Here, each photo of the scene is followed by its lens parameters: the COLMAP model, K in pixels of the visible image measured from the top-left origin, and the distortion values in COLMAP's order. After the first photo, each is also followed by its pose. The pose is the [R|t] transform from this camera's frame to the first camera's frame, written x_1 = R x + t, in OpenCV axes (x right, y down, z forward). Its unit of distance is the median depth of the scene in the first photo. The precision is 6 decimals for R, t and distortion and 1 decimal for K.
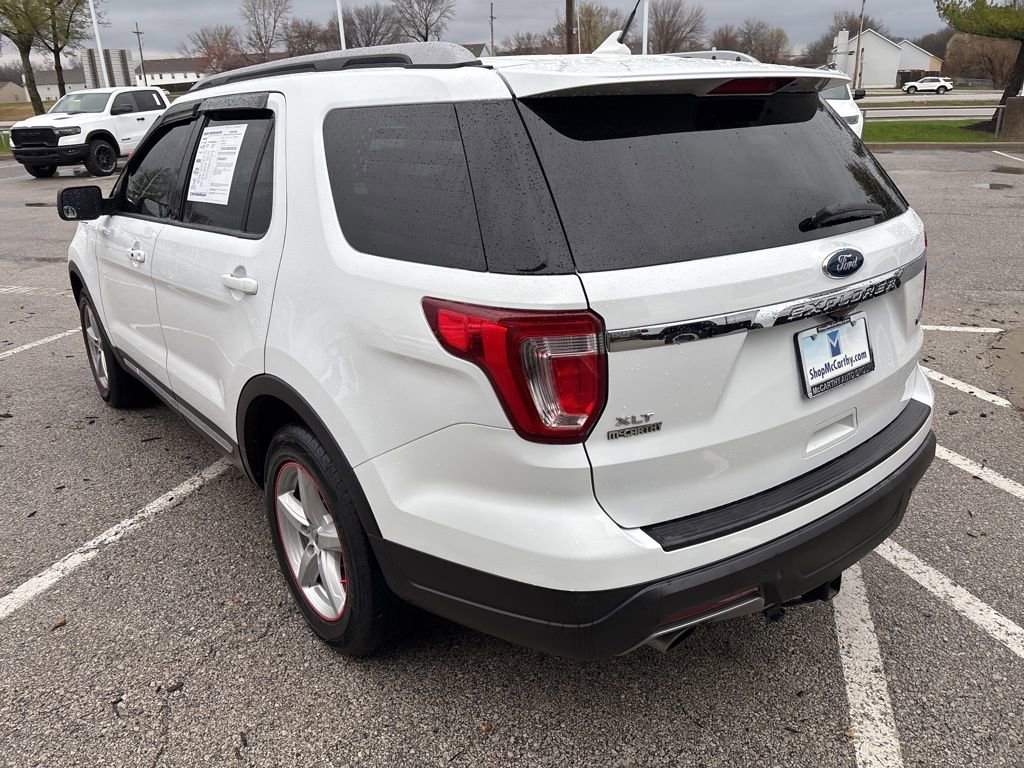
lens RADIAL K [[769.5, 0, 506.0], [0, 769.5, 384.3], [0, 0, 1]] dist [0.048675, -0.057167]
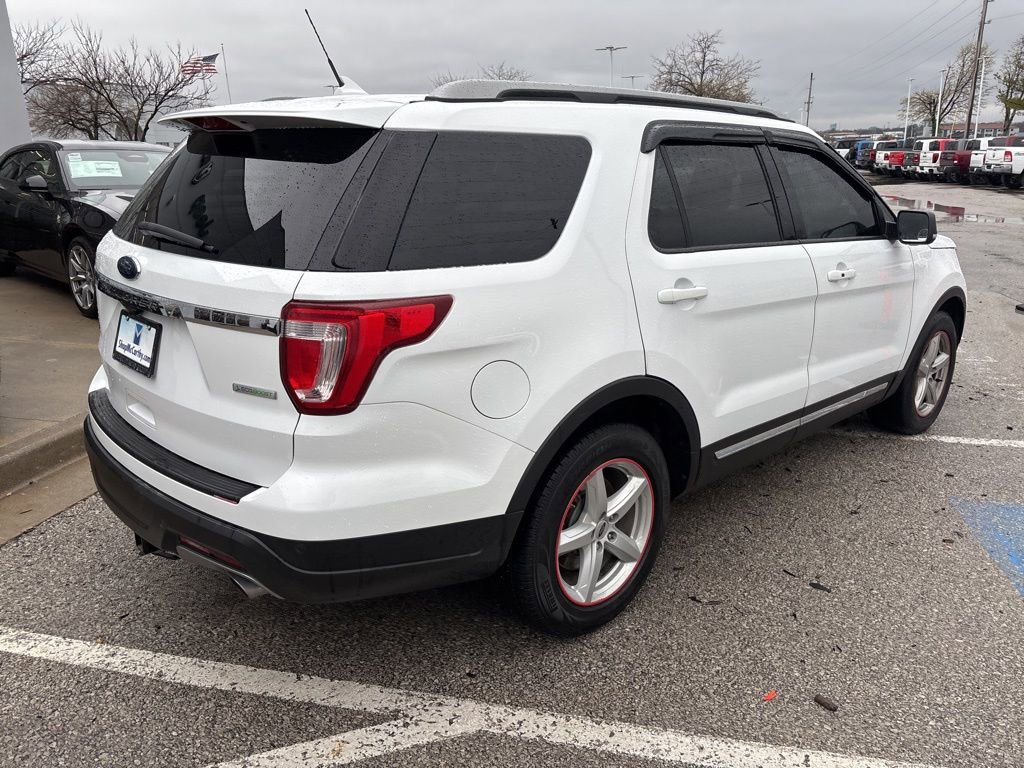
lens RADIAL K [[769.5, 0, 506.2], [0, 769.5, 384.1], [0, 0, 1]] dist [0.048675, -0.057167]
pose [[0.086522, 0.312819, -0.945864, 1.451168], [-0.339545, 0.901839, 0.267199, -0.442484], [0.936602, 0.298045, 0.184245, 1.181356]]
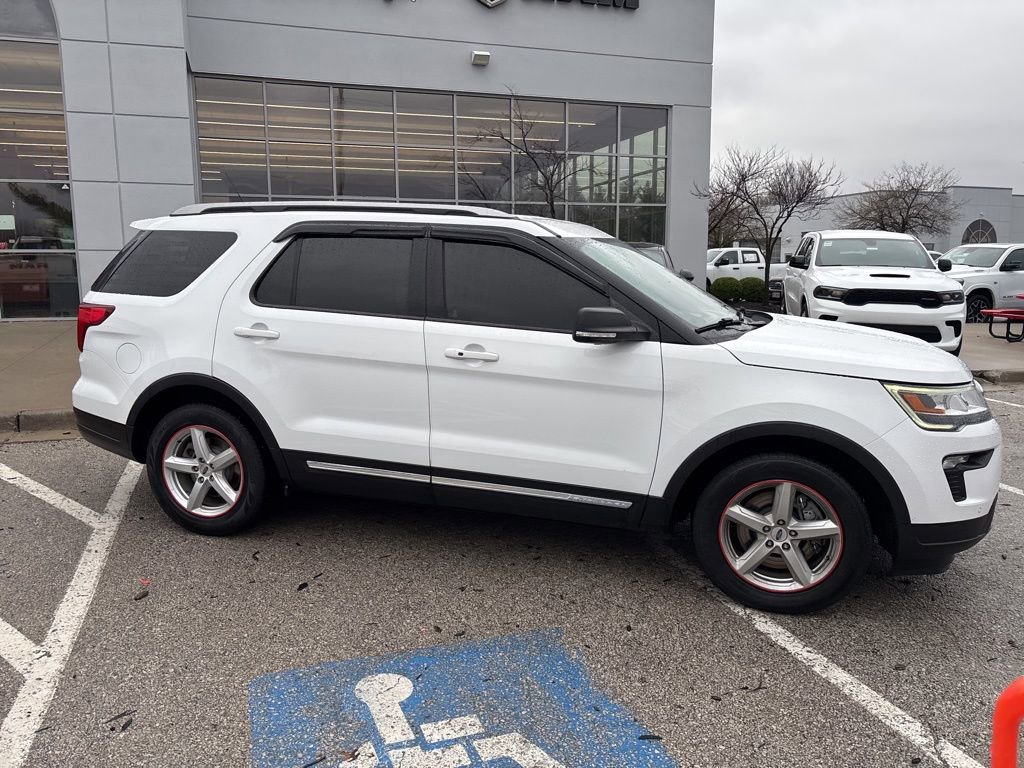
lens RADIAL K [[769.5, 0, 503.7], [0, 769.5, 383.7], [0, 0, 1]] dist [0.048675, -0.057167]
pose [[-0.813607, 0.119438, -0.569015, 0.875444], [-0.184273, 0.875246, 0.447199, -1.140519], [0.551441, 0.468698, -0.690098, 3.206489]]
